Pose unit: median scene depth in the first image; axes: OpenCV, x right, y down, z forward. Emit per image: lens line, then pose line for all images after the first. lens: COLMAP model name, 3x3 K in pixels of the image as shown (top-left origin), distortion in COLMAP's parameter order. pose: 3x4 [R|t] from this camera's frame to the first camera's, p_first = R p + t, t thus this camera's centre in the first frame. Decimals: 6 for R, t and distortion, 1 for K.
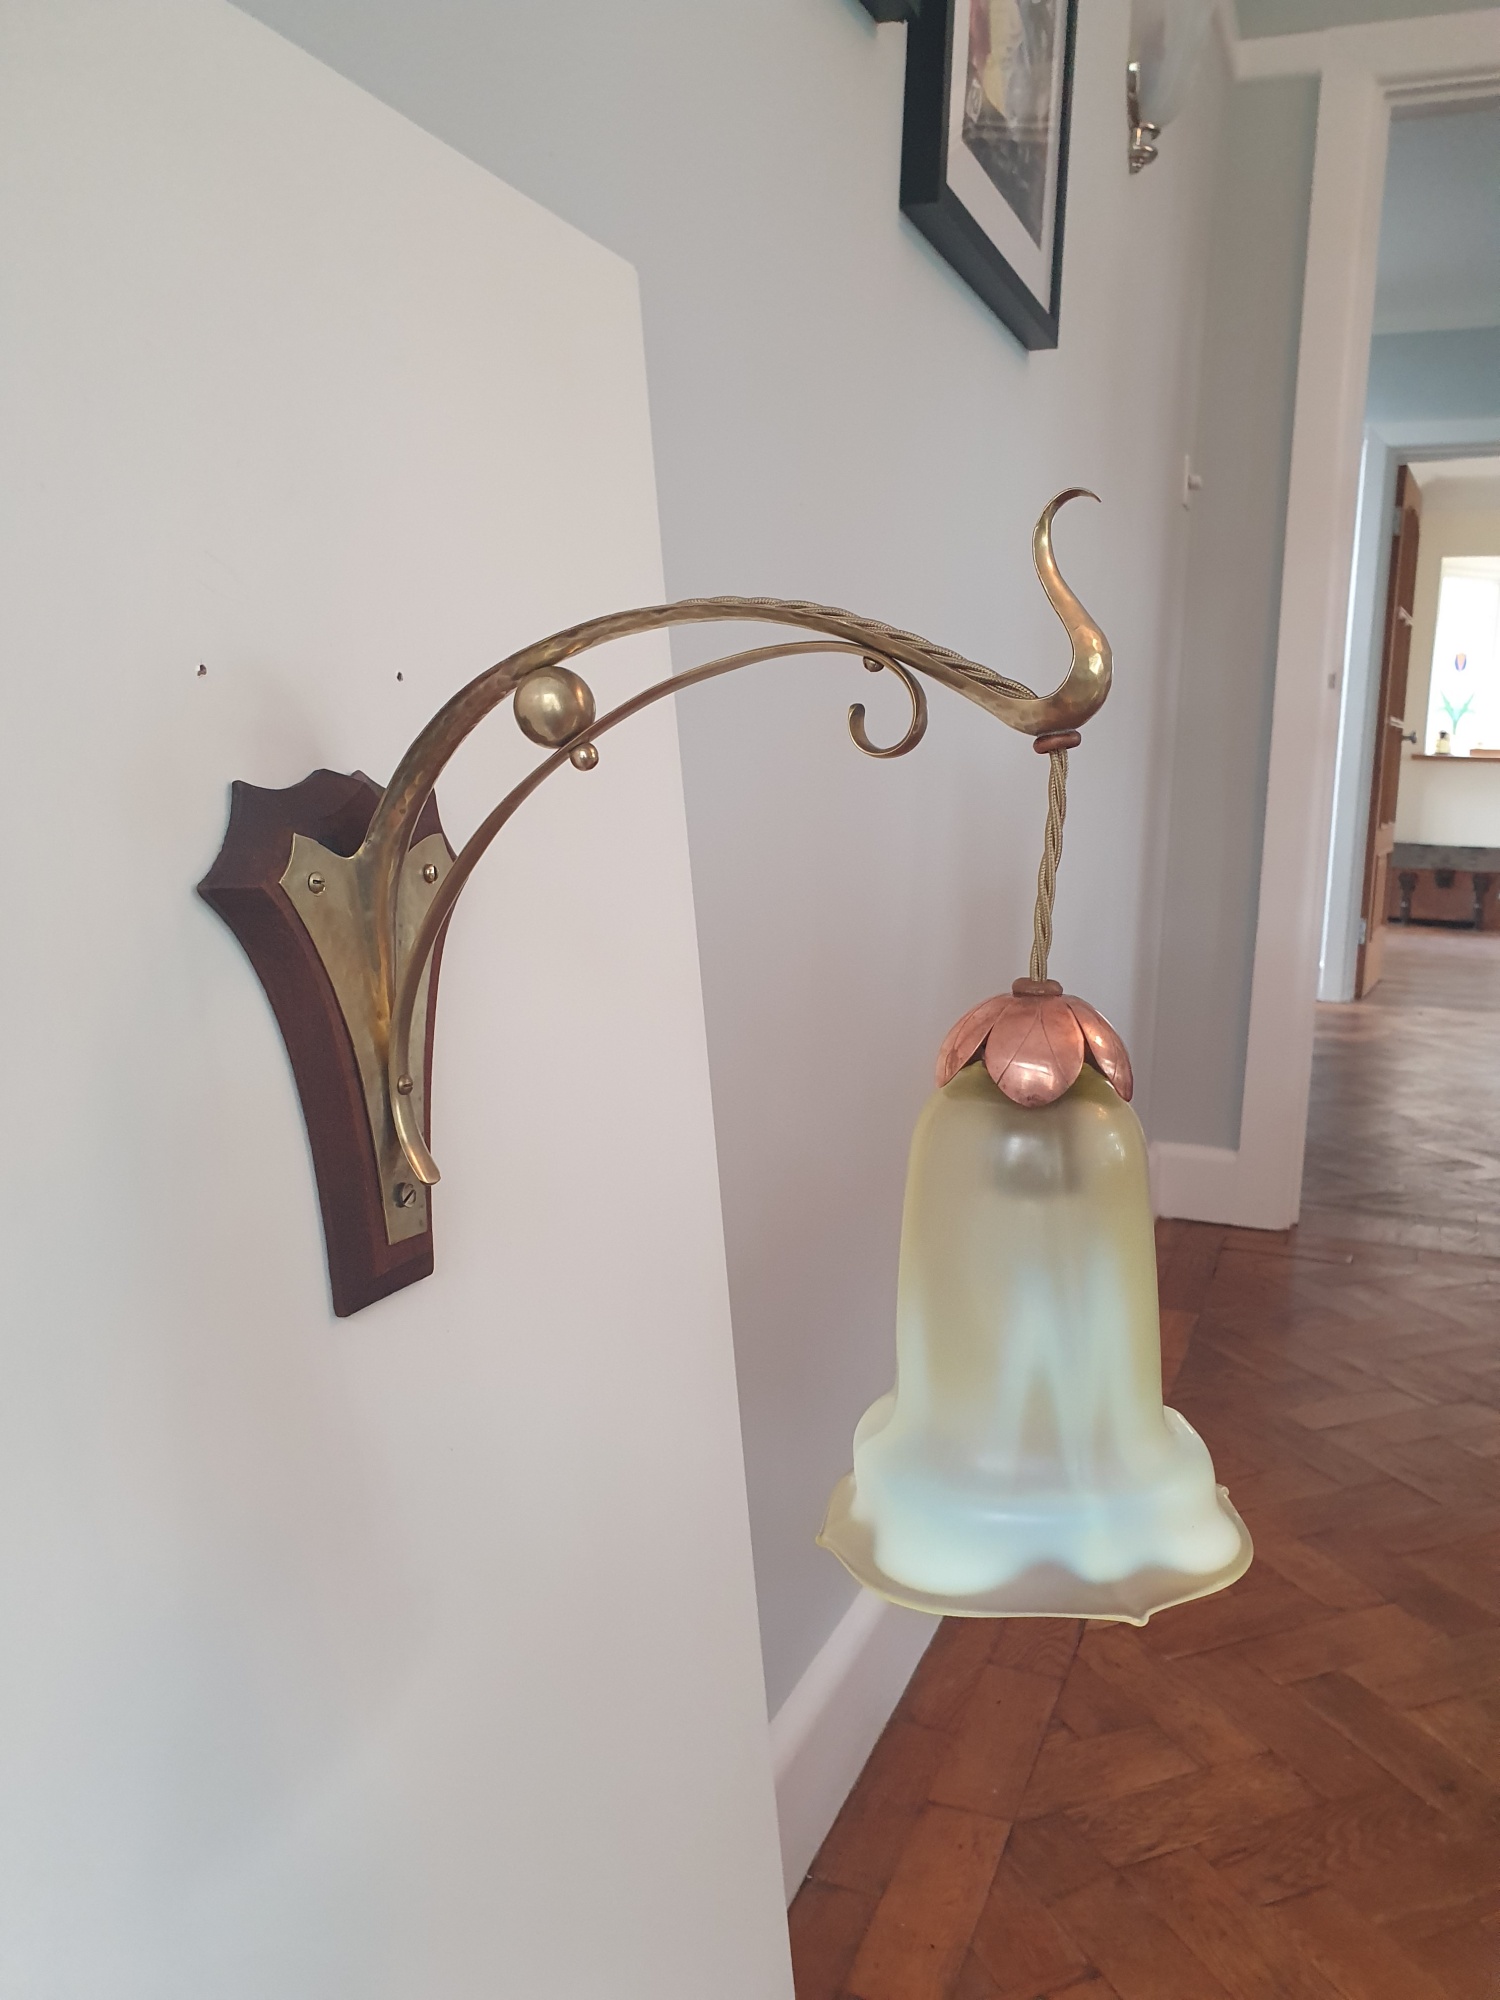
lens RADIAL K [[1503.4, 0, 760.7], [0, 1503.4, 1010.1], [0, 0, 1]] dist [0.006924, 0.004249]
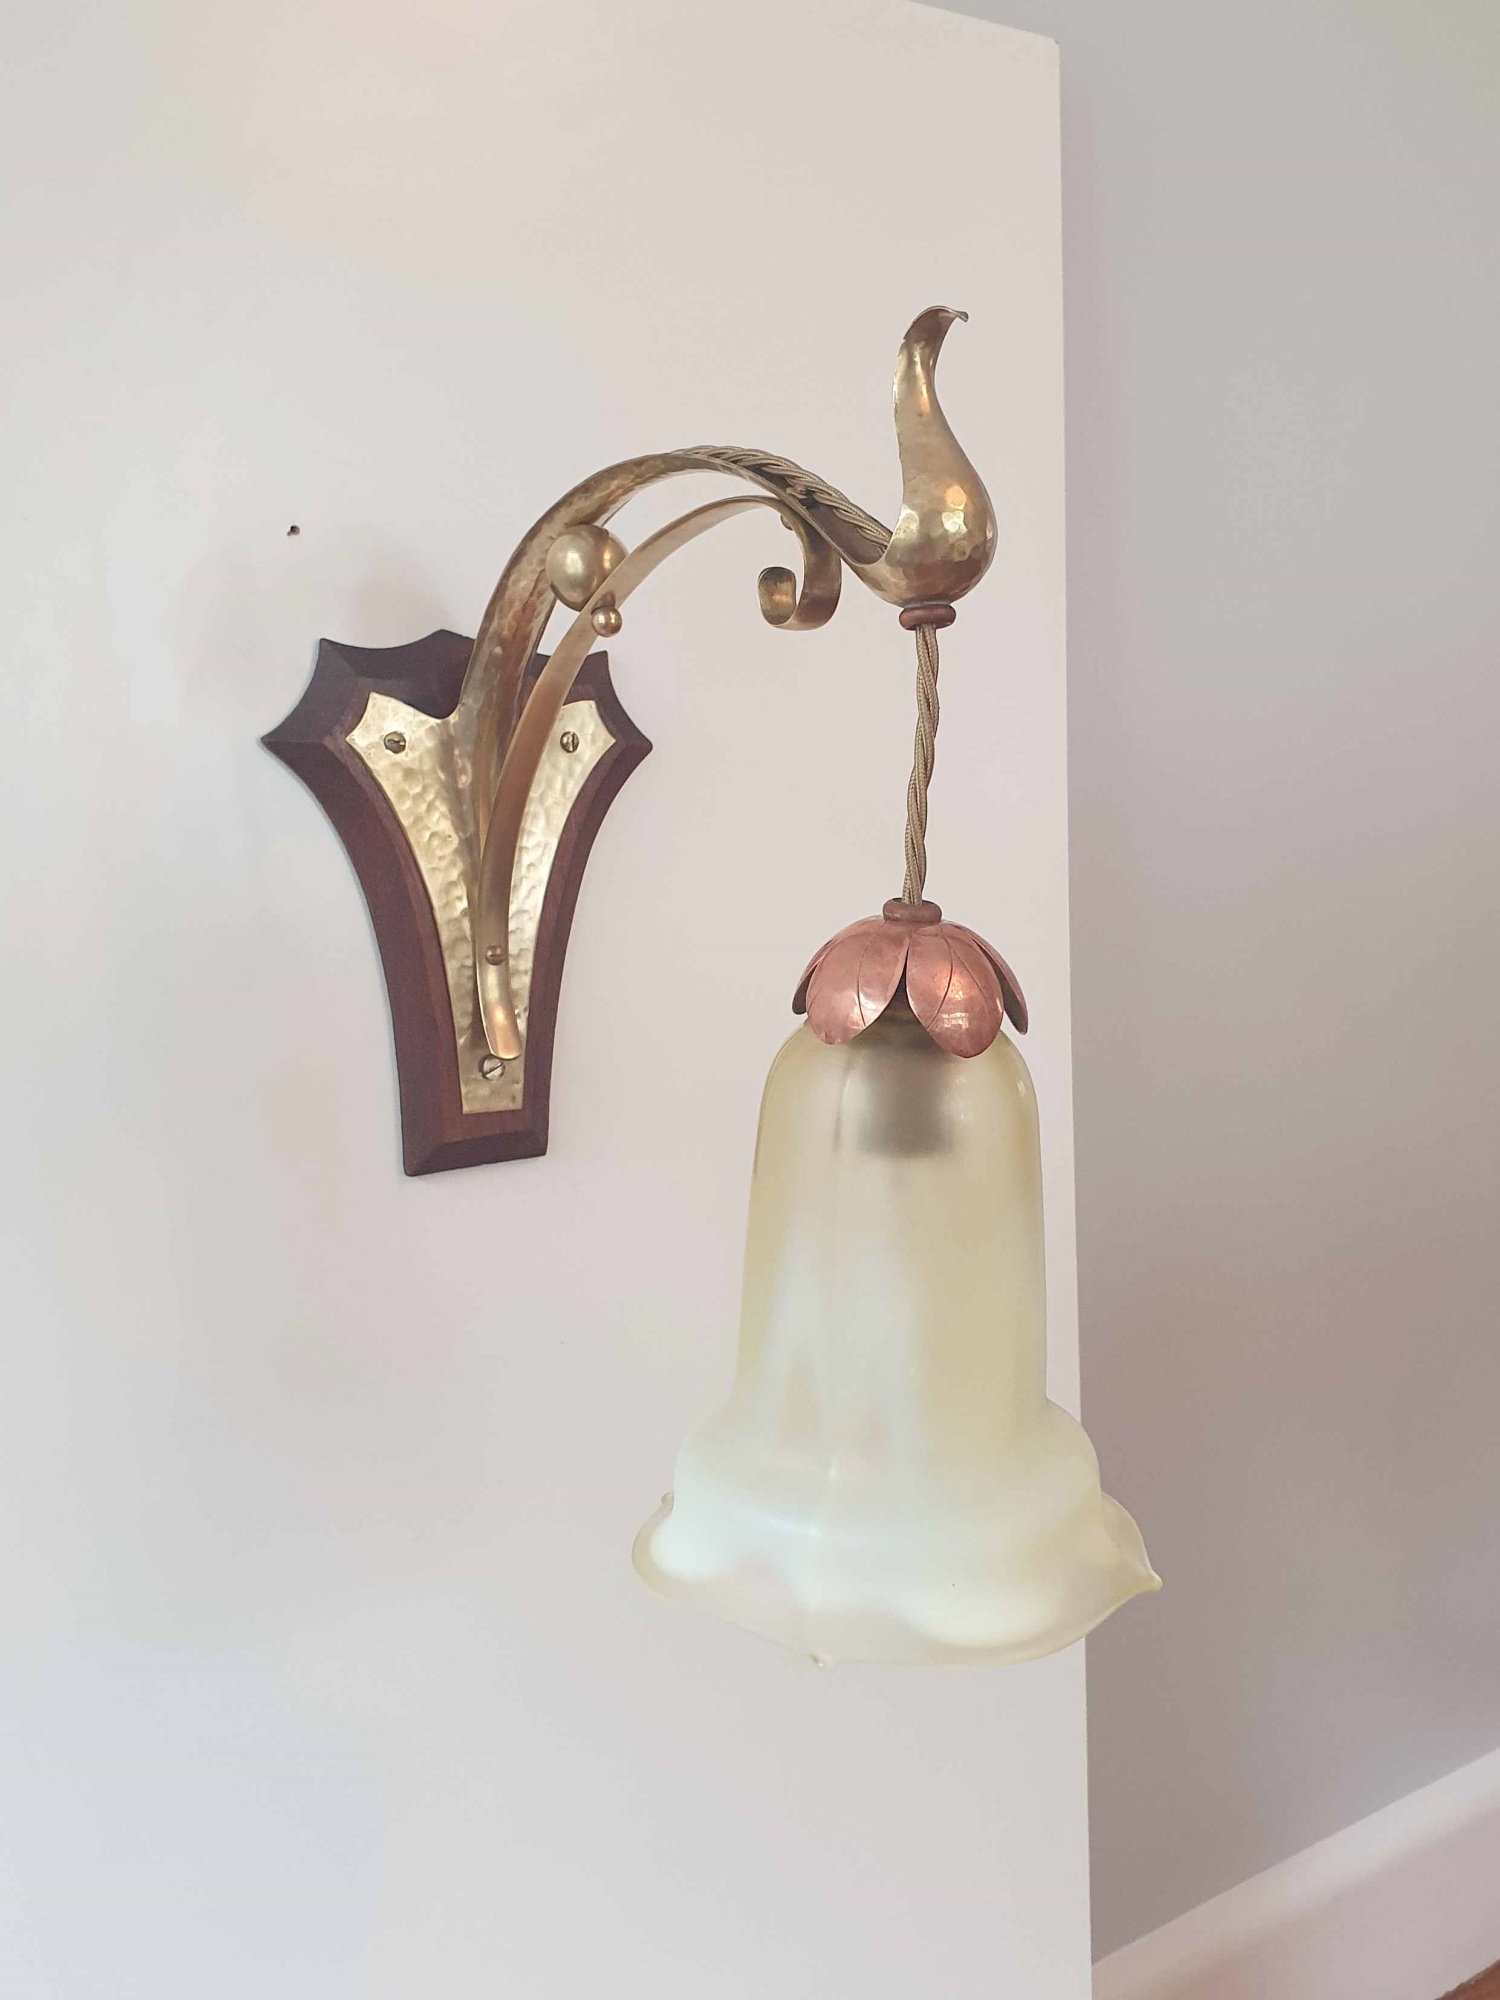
lens RADIAL K [[1828.2, 0, 893.0], [0, 1828.2, 1012.8], [0, 0, 1]] dist [0.006693, -0.002934]
pose [[0.868165, 0.125788, -0.480070, 0.566995], [-0.104375, 0.991988, 0.071168, -0.025052], [0.485176, -0.011678, 0.874338, 0.083775]]
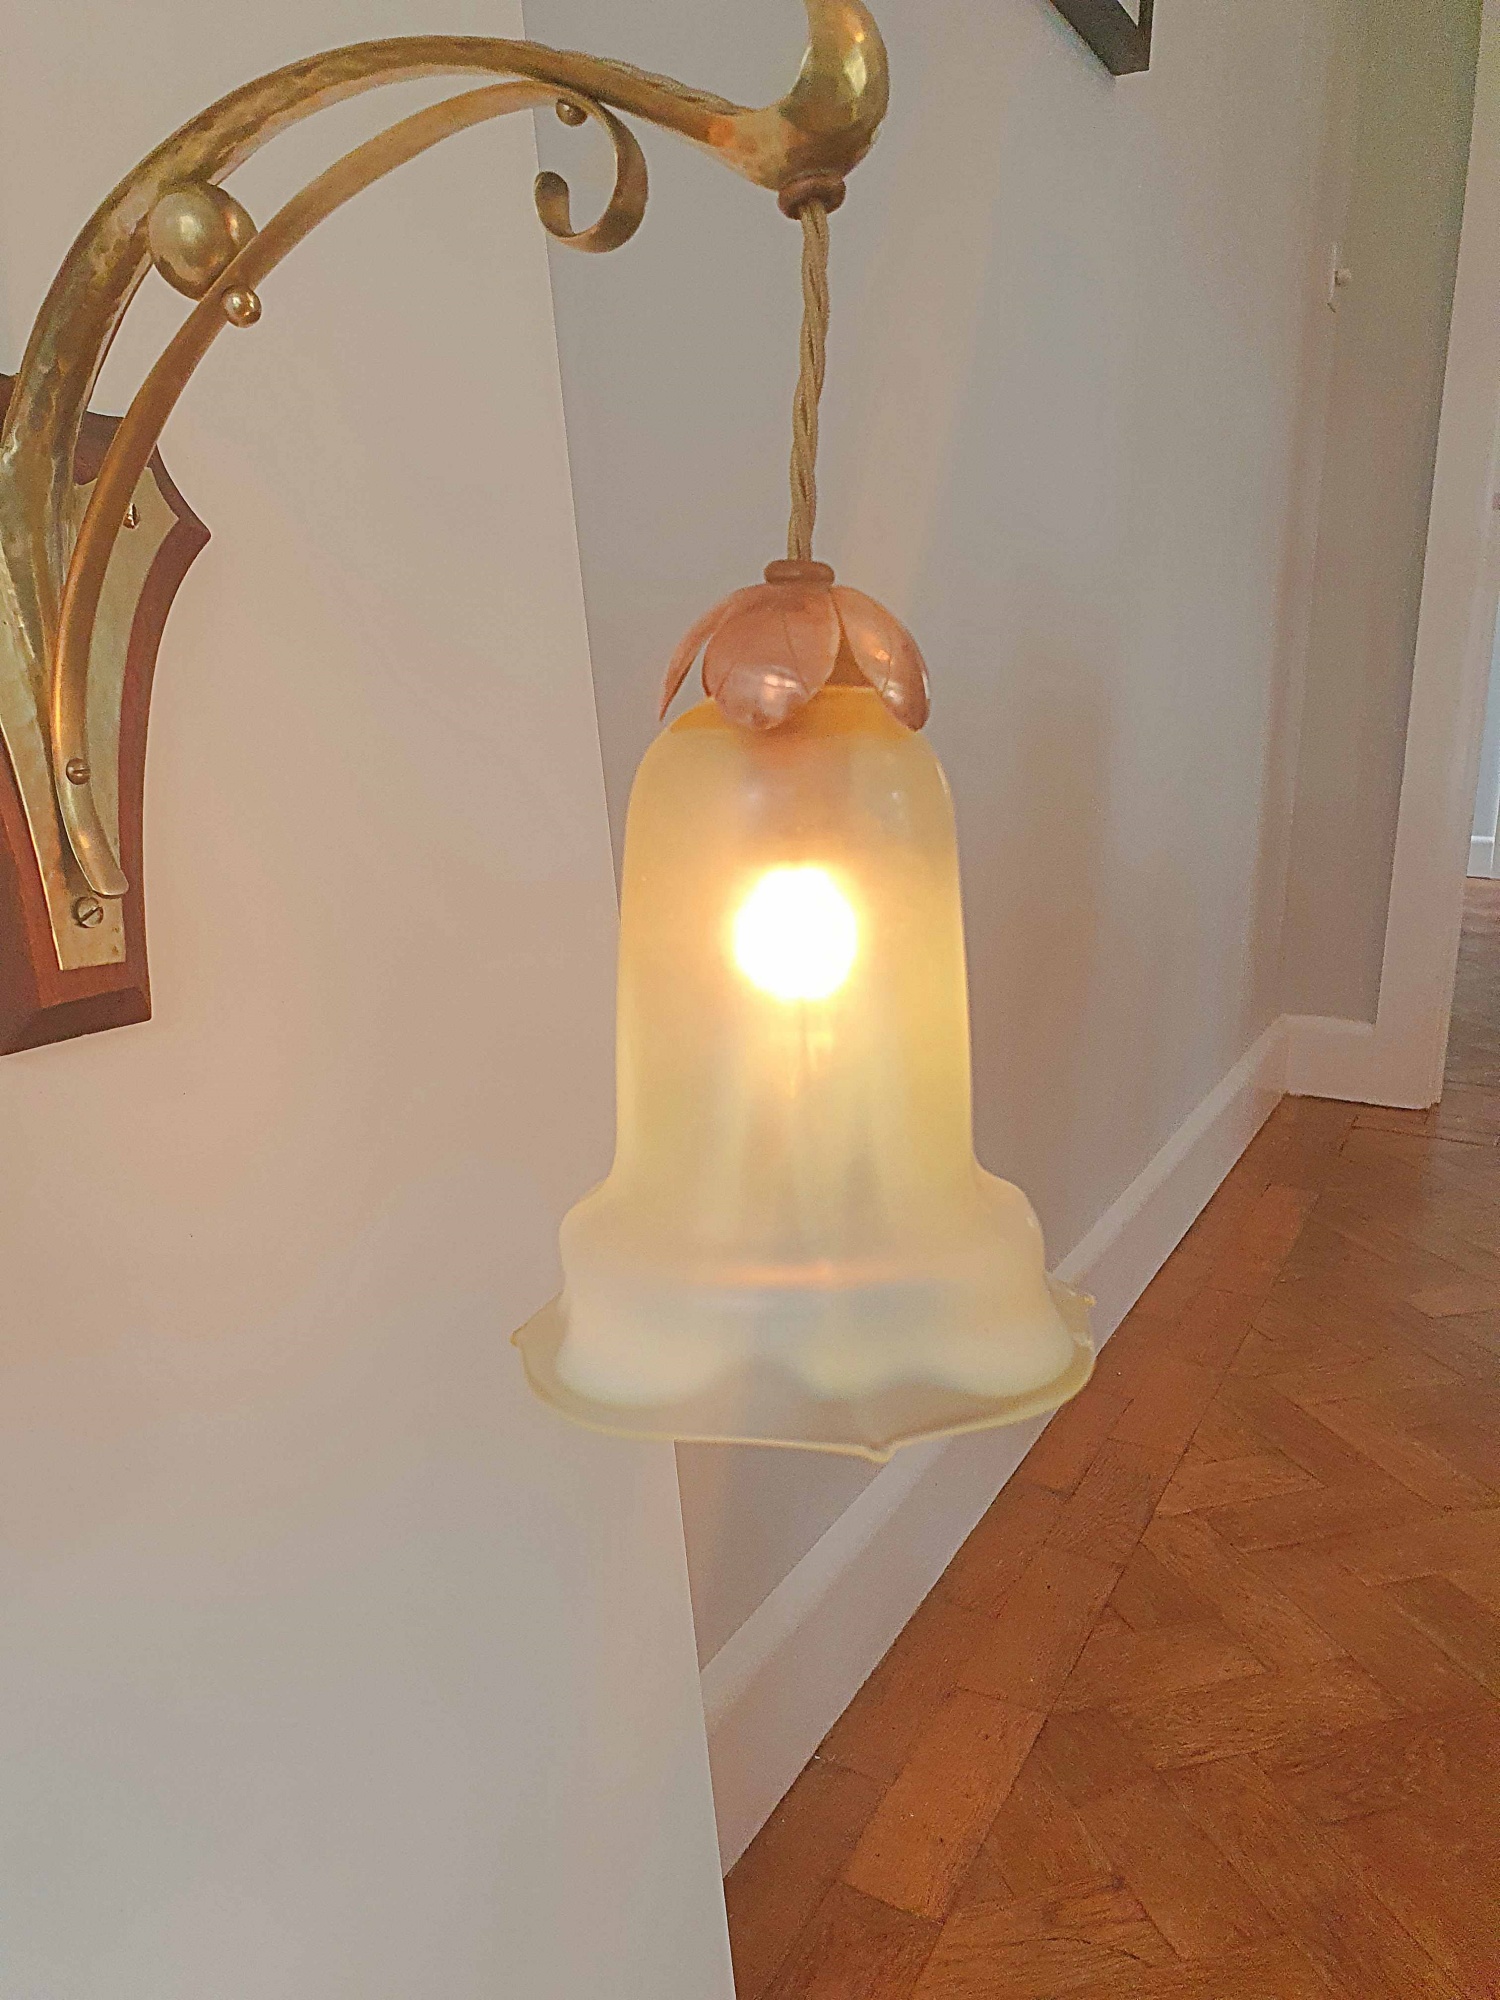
lens RADIAL K [[1517.2, 0, 722.8], [0, 1517.2, 982.4], [0, 0, 1]] dist [0.001963, 0.006887]
pose [[0.993305, 0.010487, -0.115045, 0.195514], [-0.003728, 0.998262, 0.058811, 0.112636], [0.115462, -0.057988, 0.991618, 0.239500]]
